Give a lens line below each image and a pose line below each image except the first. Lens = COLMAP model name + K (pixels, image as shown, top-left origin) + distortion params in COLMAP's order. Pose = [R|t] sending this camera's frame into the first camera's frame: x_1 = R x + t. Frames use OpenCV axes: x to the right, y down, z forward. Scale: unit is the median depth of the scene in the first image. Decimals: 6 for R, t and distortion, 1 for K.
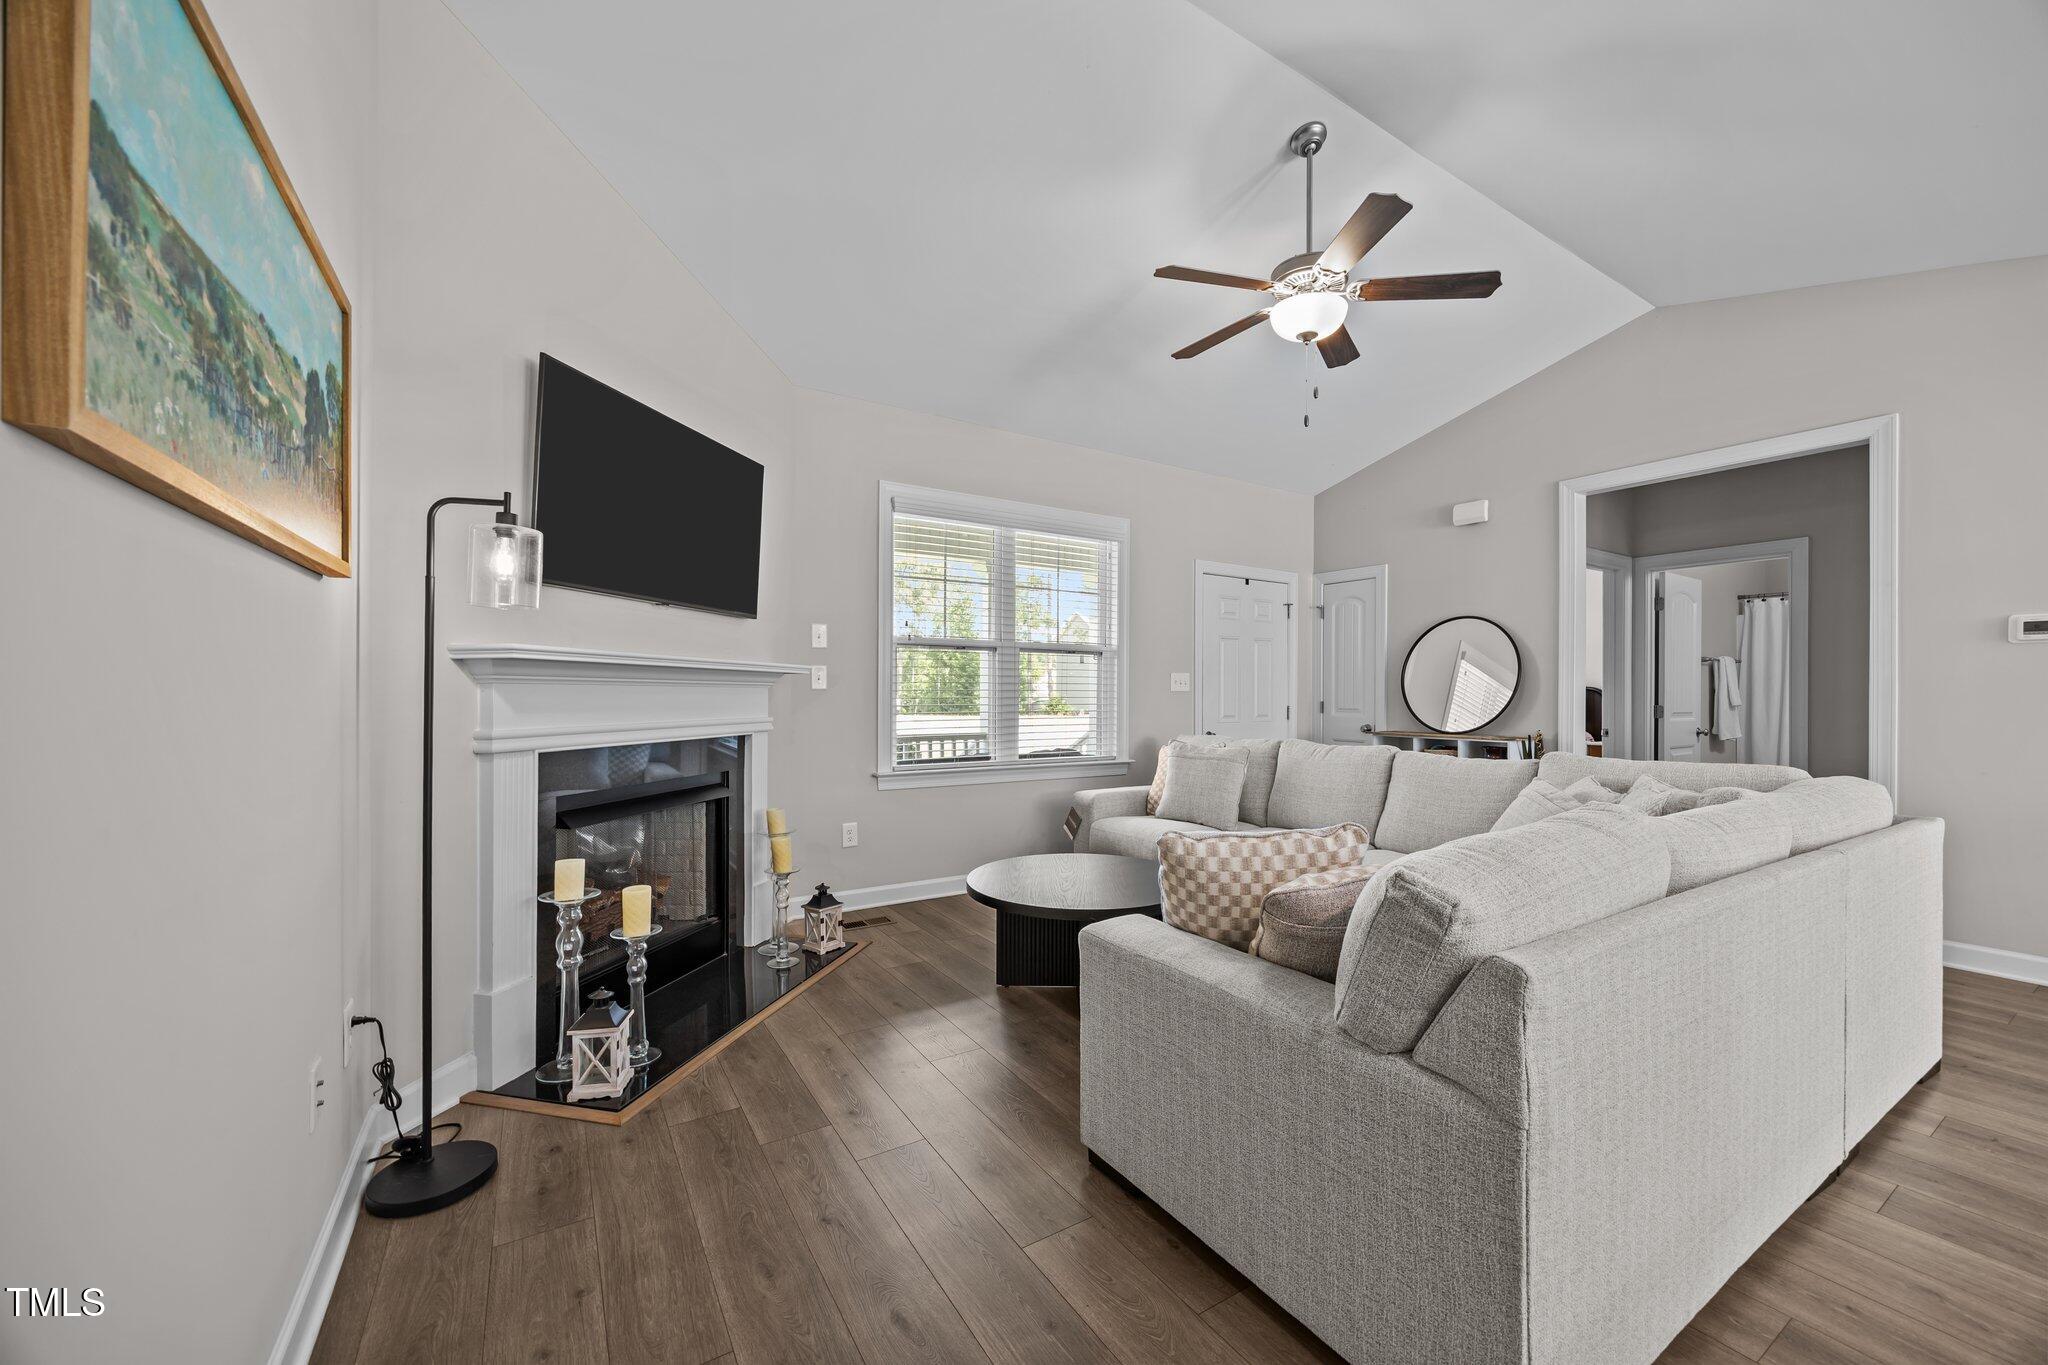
lens RADIAL K [[795.4, 0, 1028.5], [0, 795.4, 687.8], [0, 0, 1]] dist [-0.007739, 0.000712]
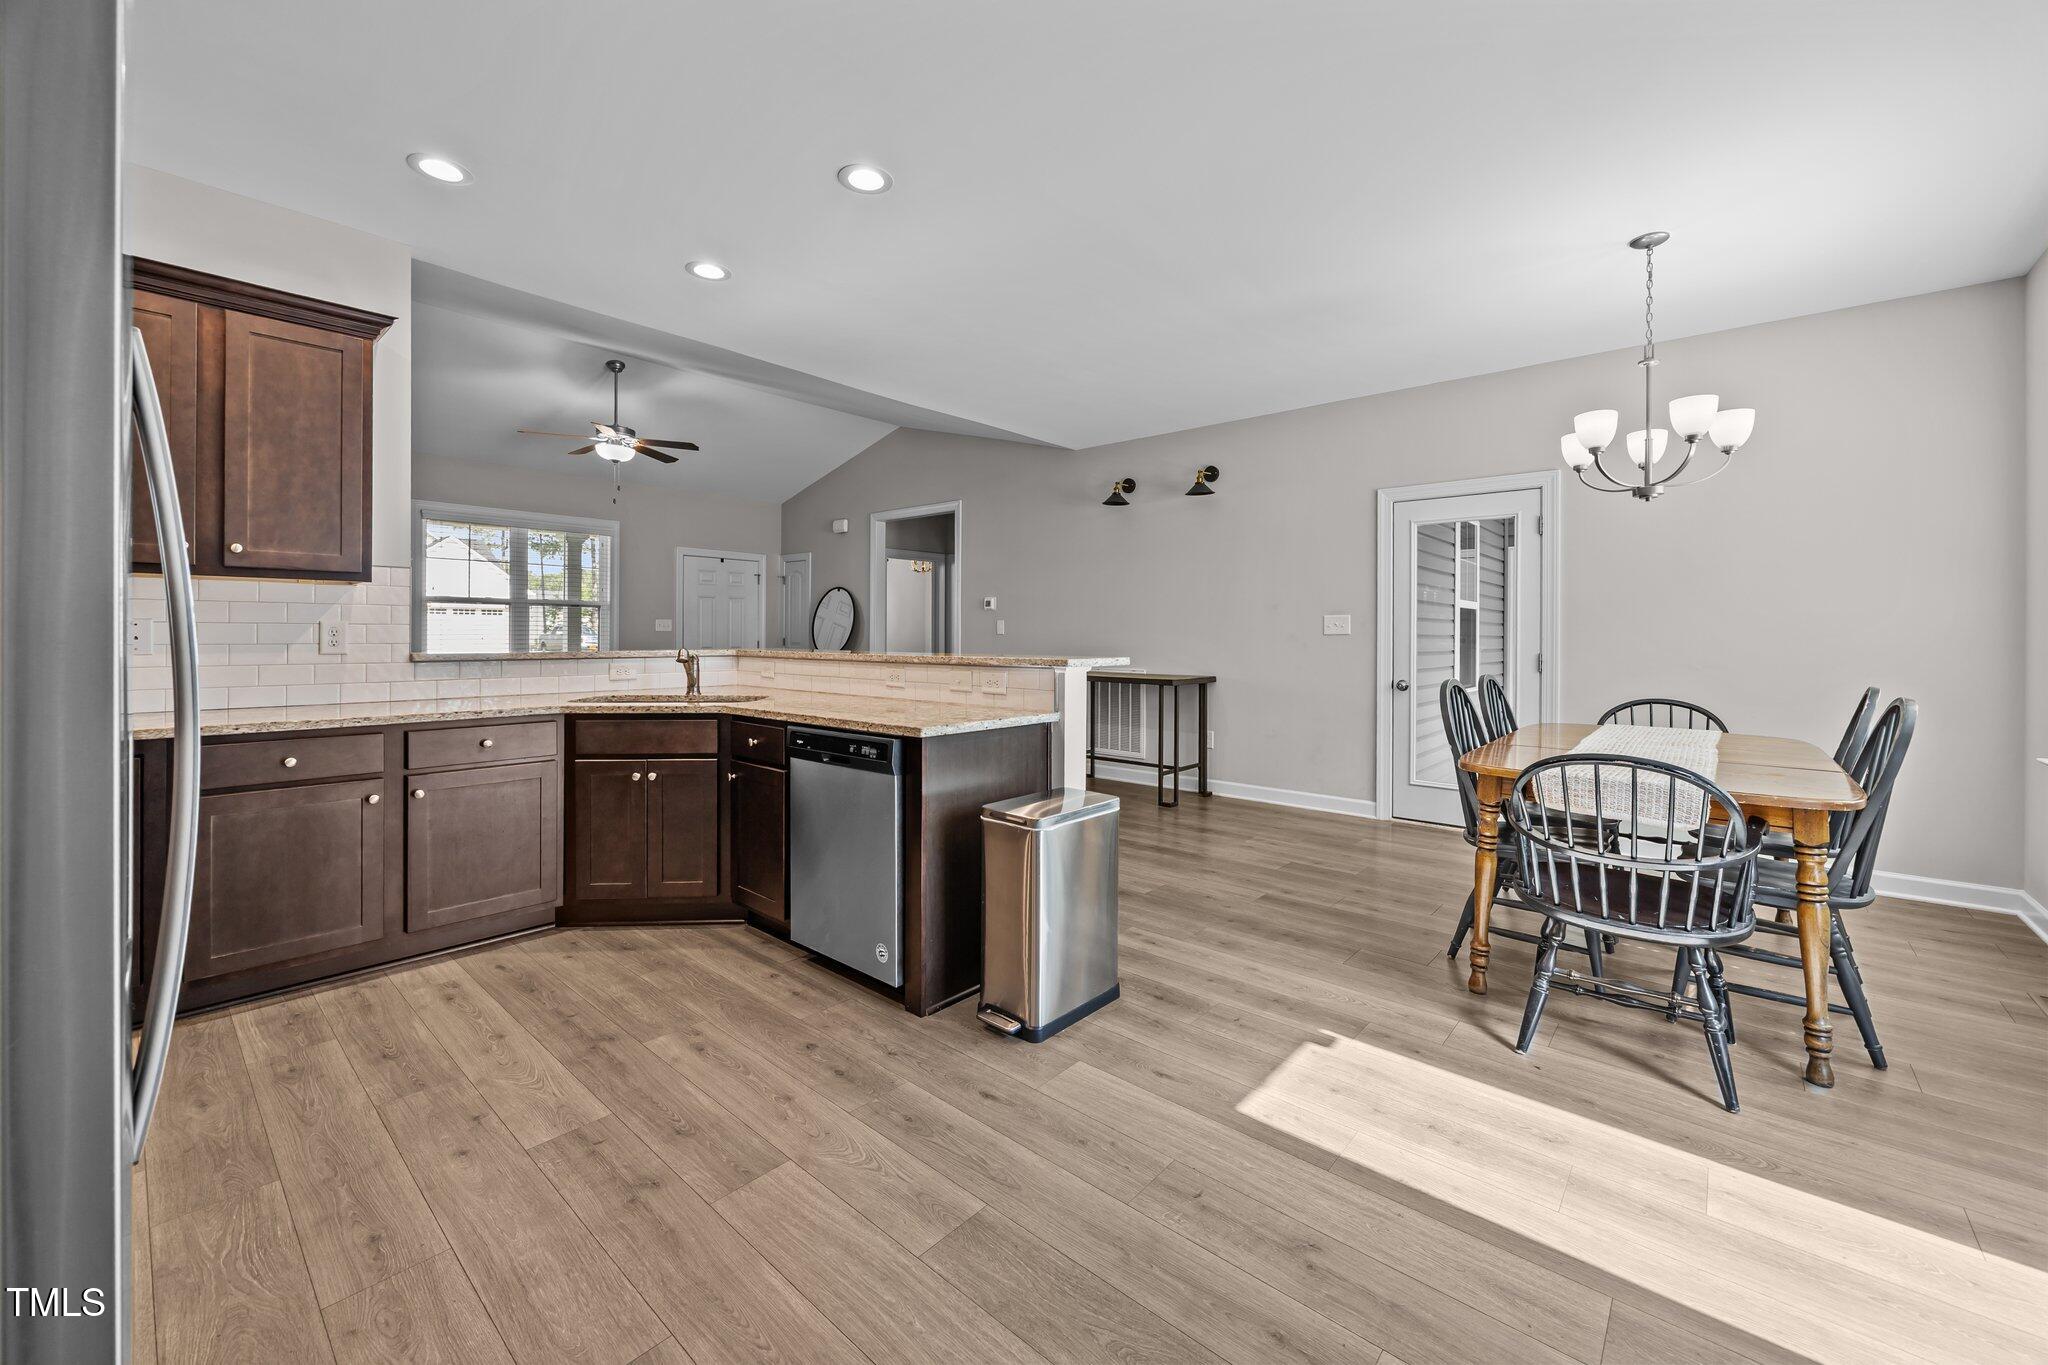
lens RADIAL K [[795.4, 0, 1037.6], [0, 795.4, 637.4], [0, 0, 1]] dist [-0.007739, 0.000712]
pose [[0.955900, 0.000964, 0.293692, 0.493358], [-0.004655, 0.999919, 0.011870, -0.005408], [-0.293656, -0.012714, 0.955826, -0.808069]]
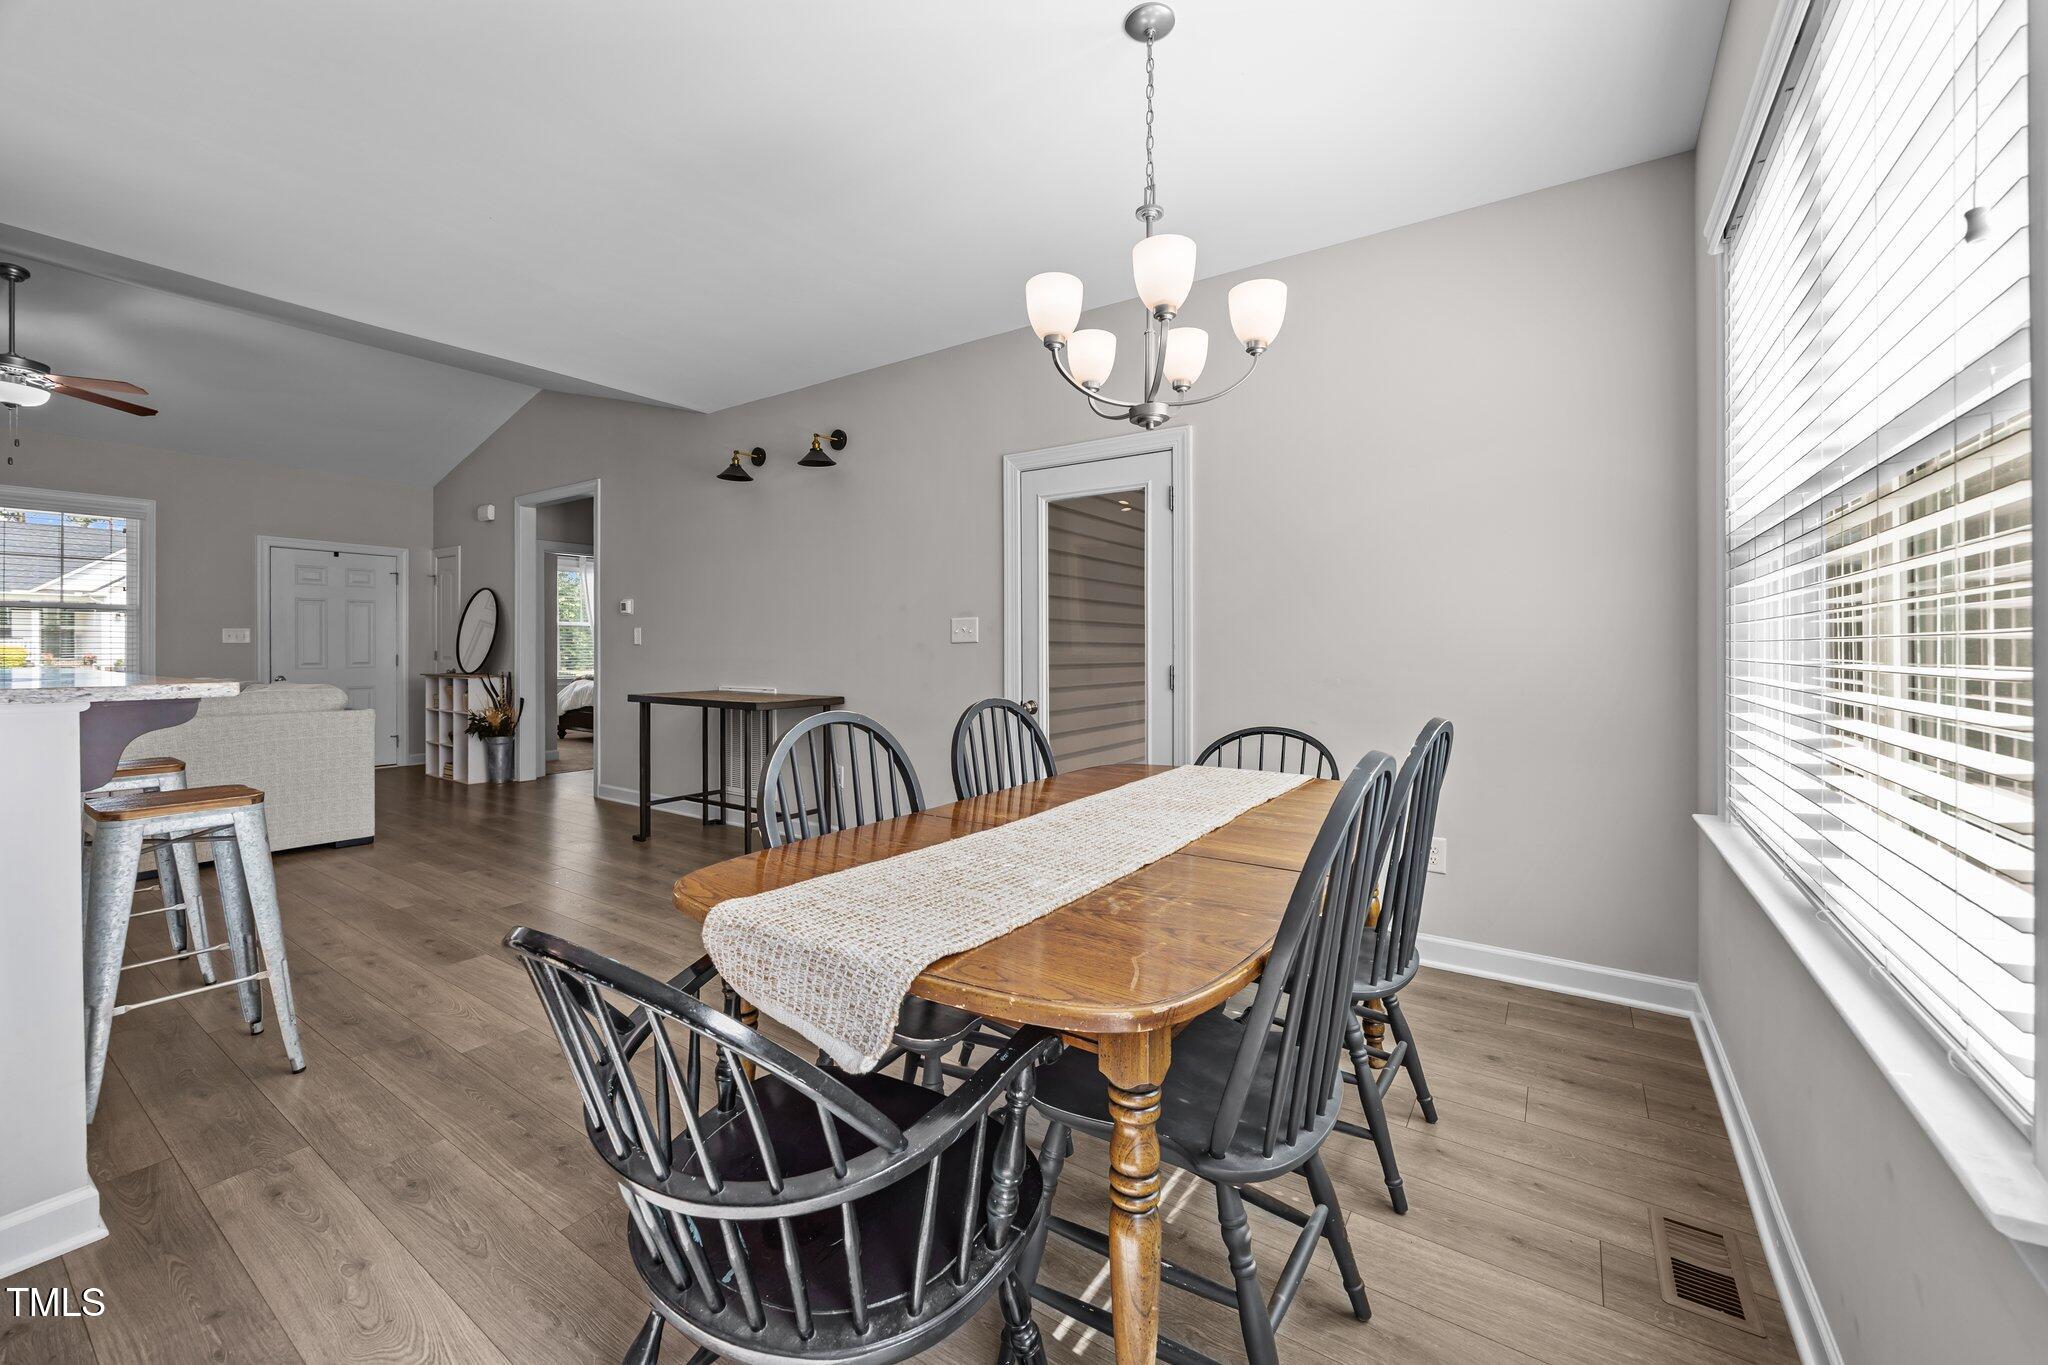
lens RADIAL K [[795.4, 0, 1030.7], [0, 795.4, 645.5], [0, 0, 1]] dist [-0.007739, 0.000712]
pose [[0.912155, -0.003299, 0.409831, 0.916100], [-0.000036, 0.999967, 0.008130, -0.001762], [-0.409845, -0.007430, 0.912125, -0.694102]]
